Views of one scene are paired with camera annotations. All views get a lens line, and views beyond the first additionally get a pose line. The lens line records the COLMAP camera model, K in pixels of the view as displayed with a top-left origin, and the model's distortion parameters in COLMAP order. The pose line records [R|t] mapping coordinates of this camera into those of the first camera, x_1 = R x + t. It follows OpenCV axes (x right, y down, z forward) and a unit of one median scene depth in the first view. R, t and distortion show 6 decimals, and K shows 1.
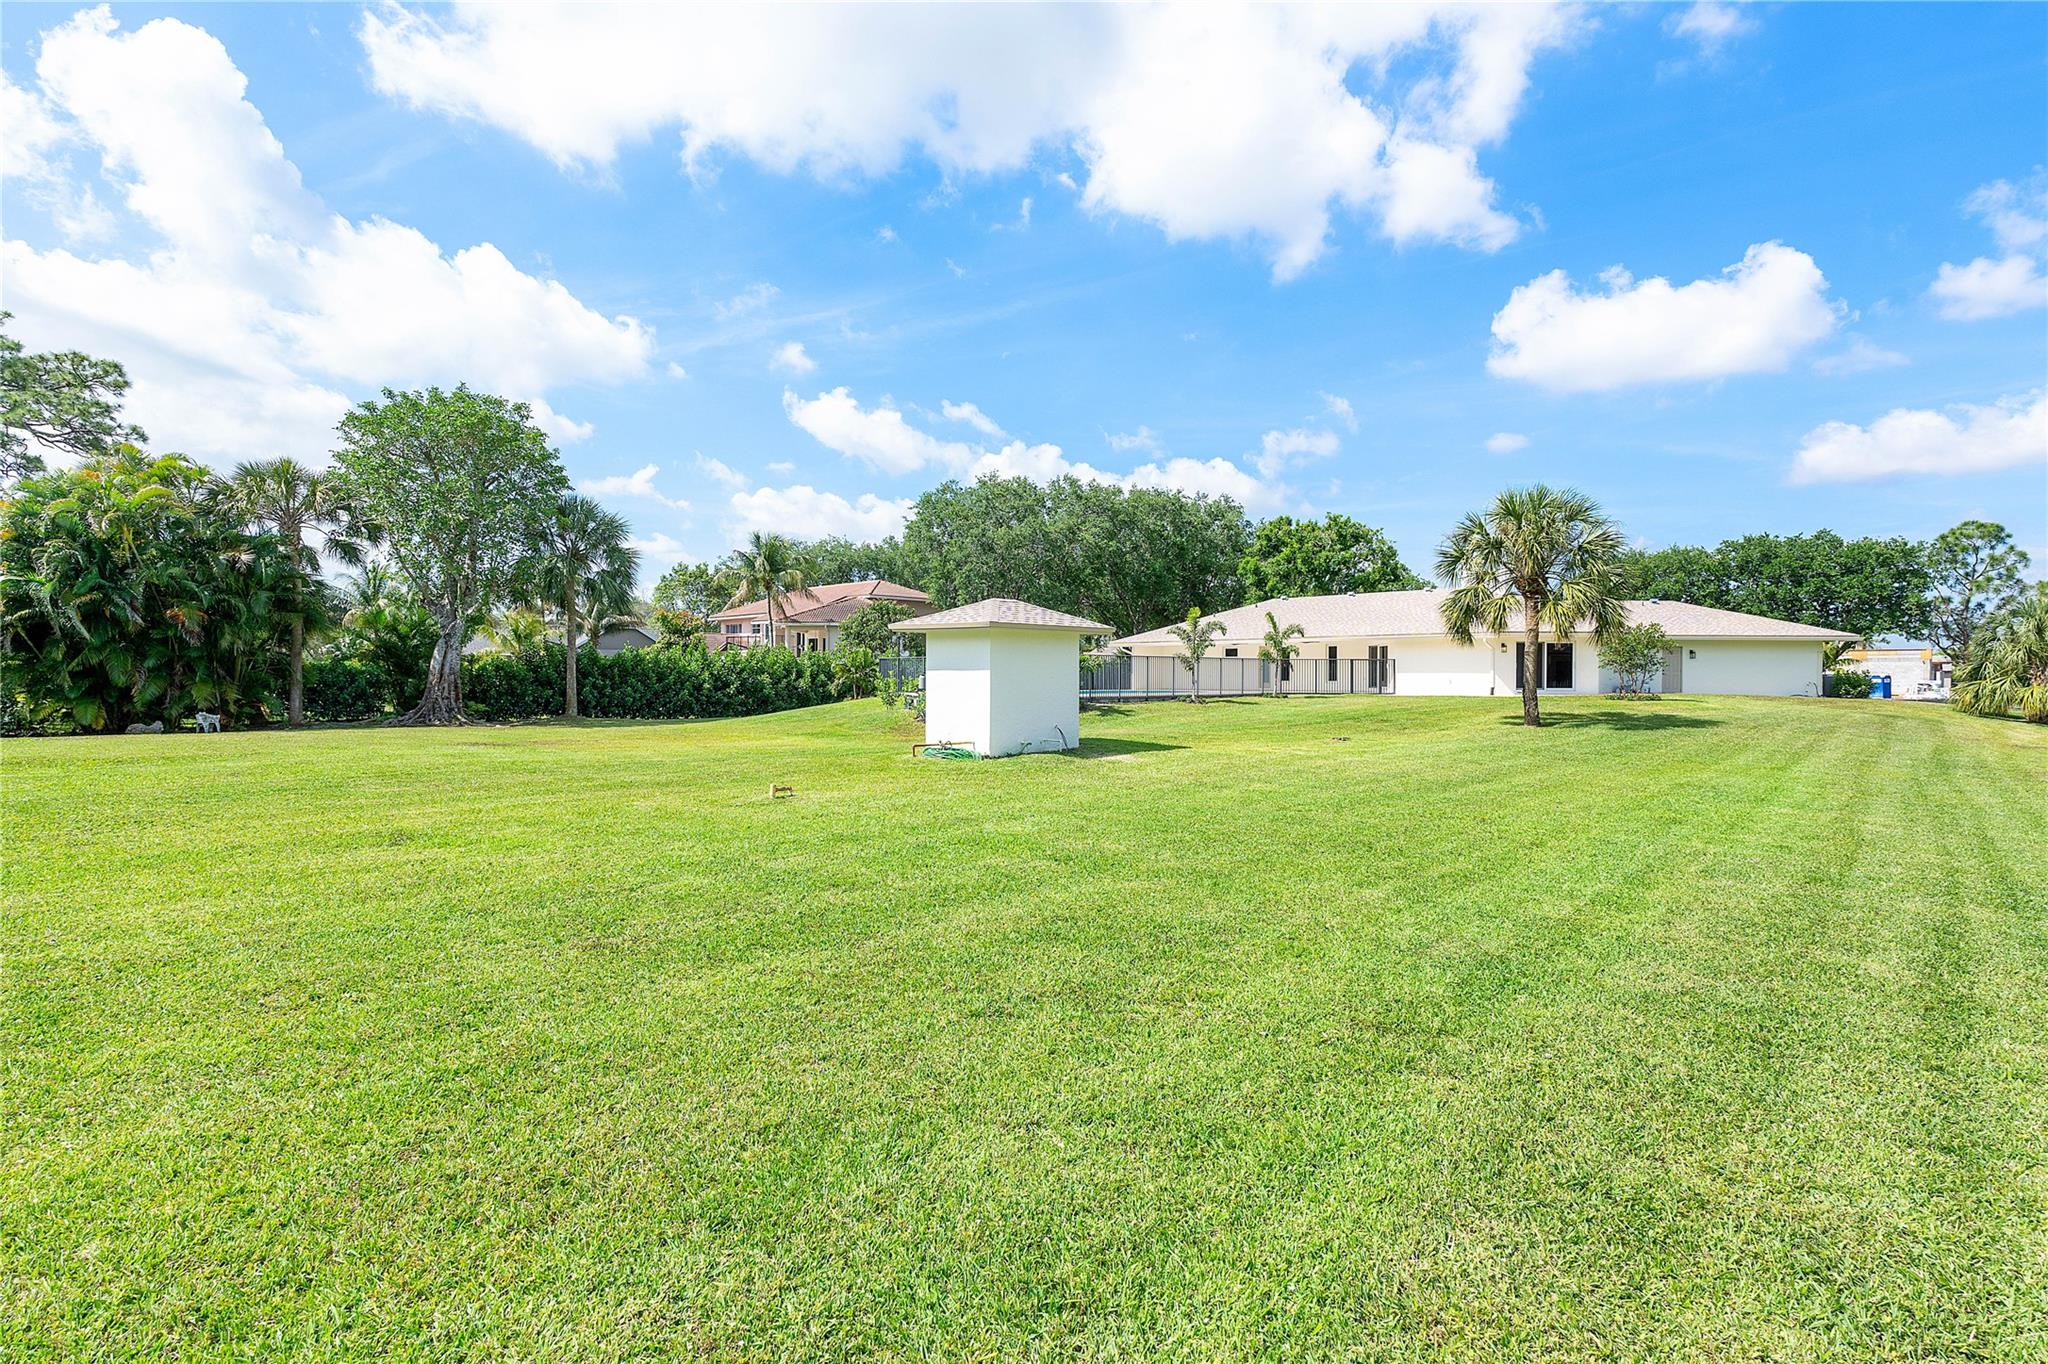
lens RADIAL K [[1002.2, 0, 1016.2], [0, 1002.2, 682.7], [0, 0, 1]] dist [0.005665, 0.002818]
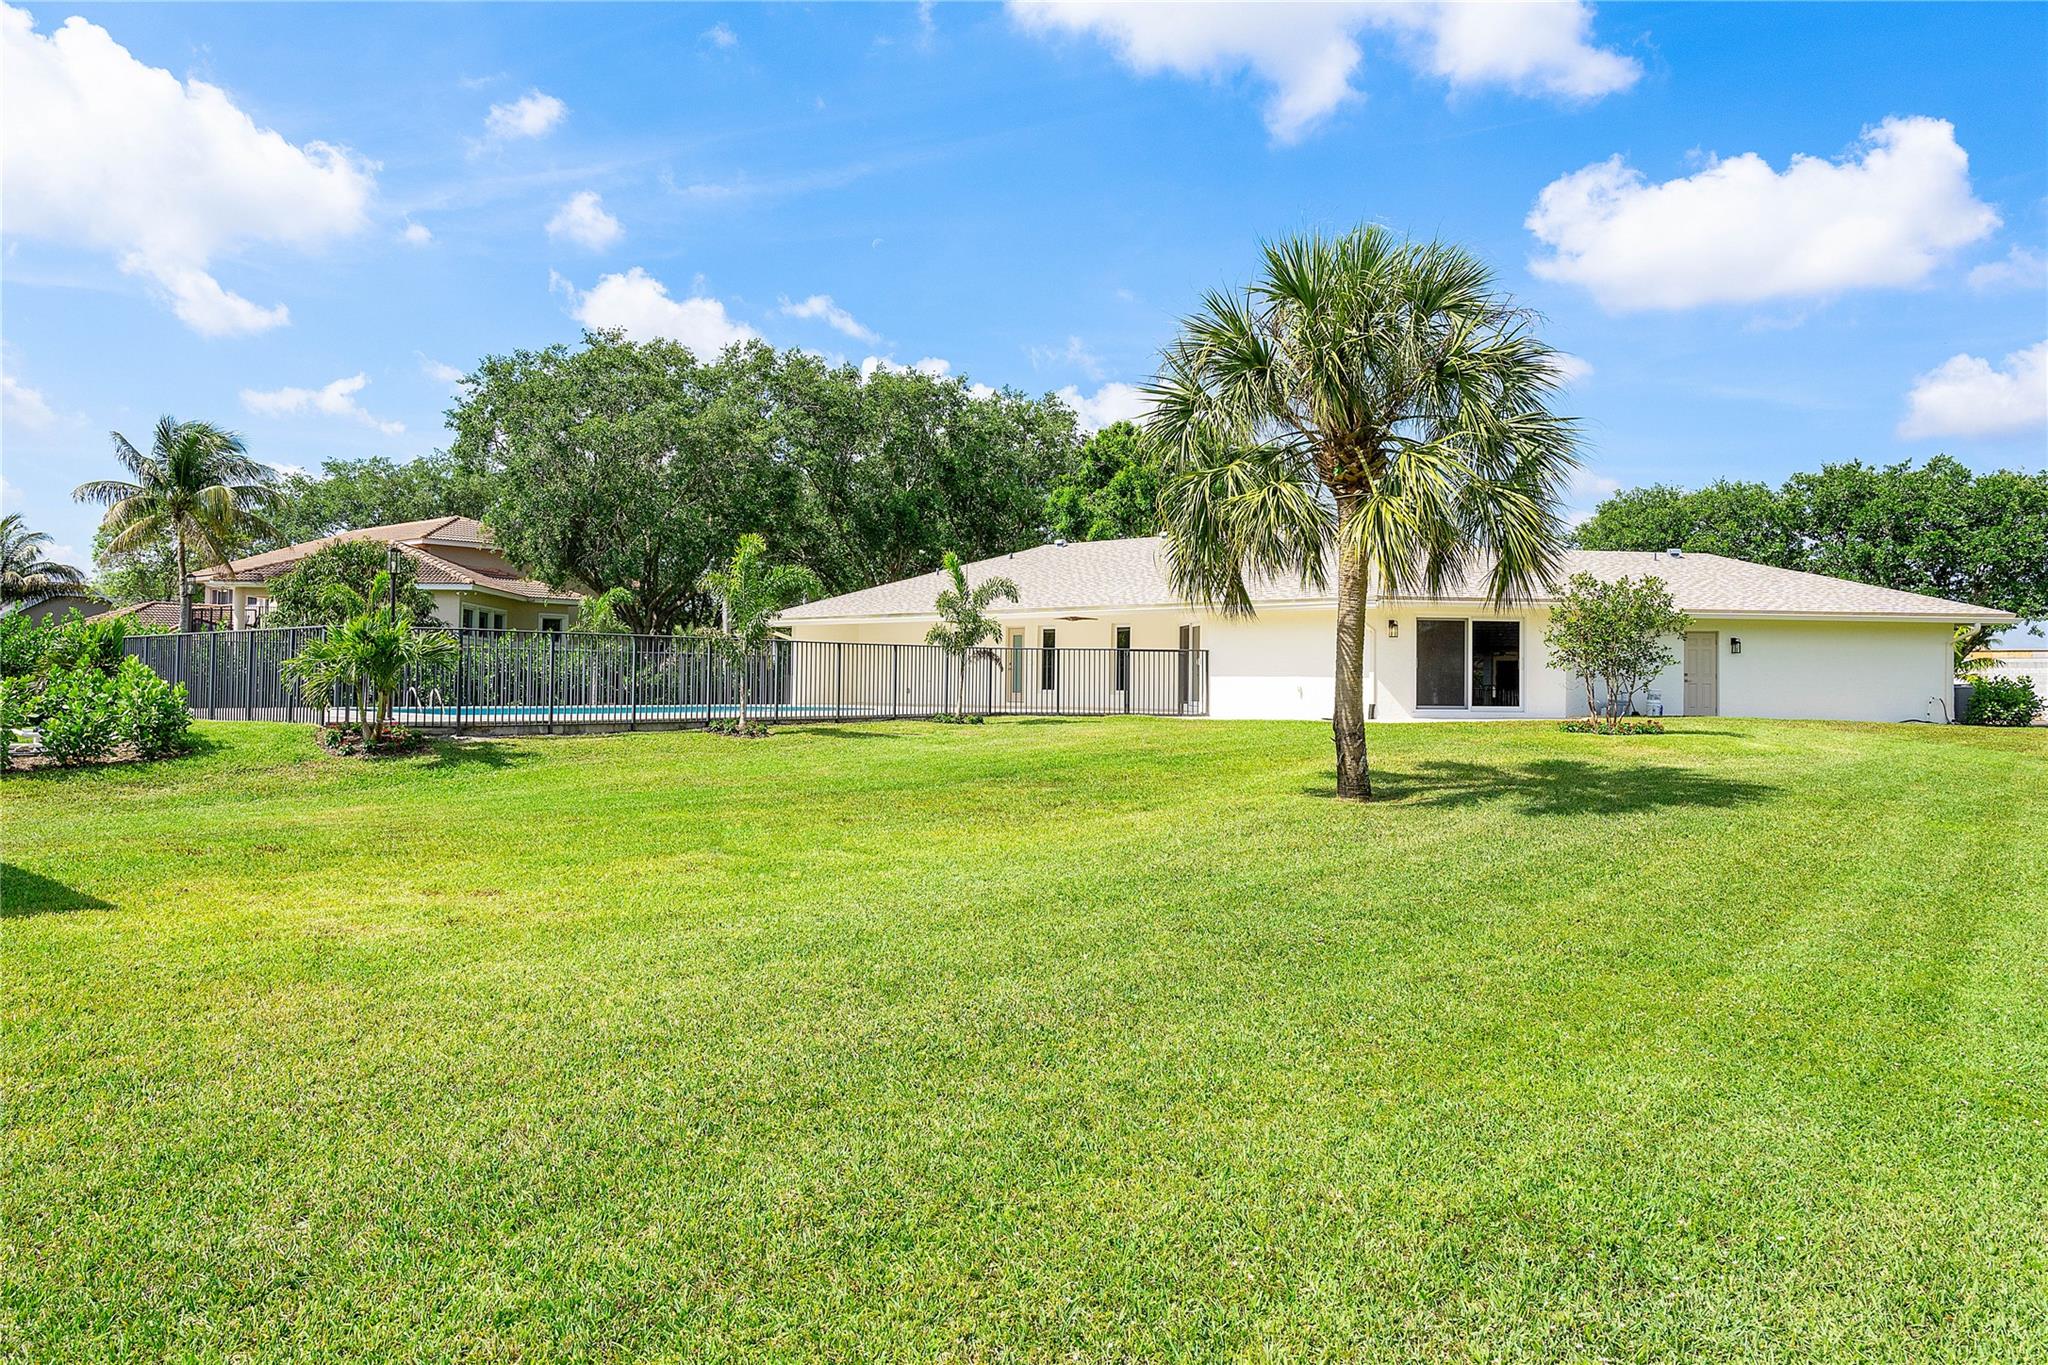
lens RADIAL K [[1337.3, 0, 1032.2], [0, 1337.3, 674.4], [0, 0, 1]] dist [0.007525, 0.001265]
pose [[0.995771, 0.006888, 0.091615, 0.173391], [-0.005874, 0.999919, -0.011330, -0.001478], [-0.091686, 0.010744, 0.995730, 0.237483]]
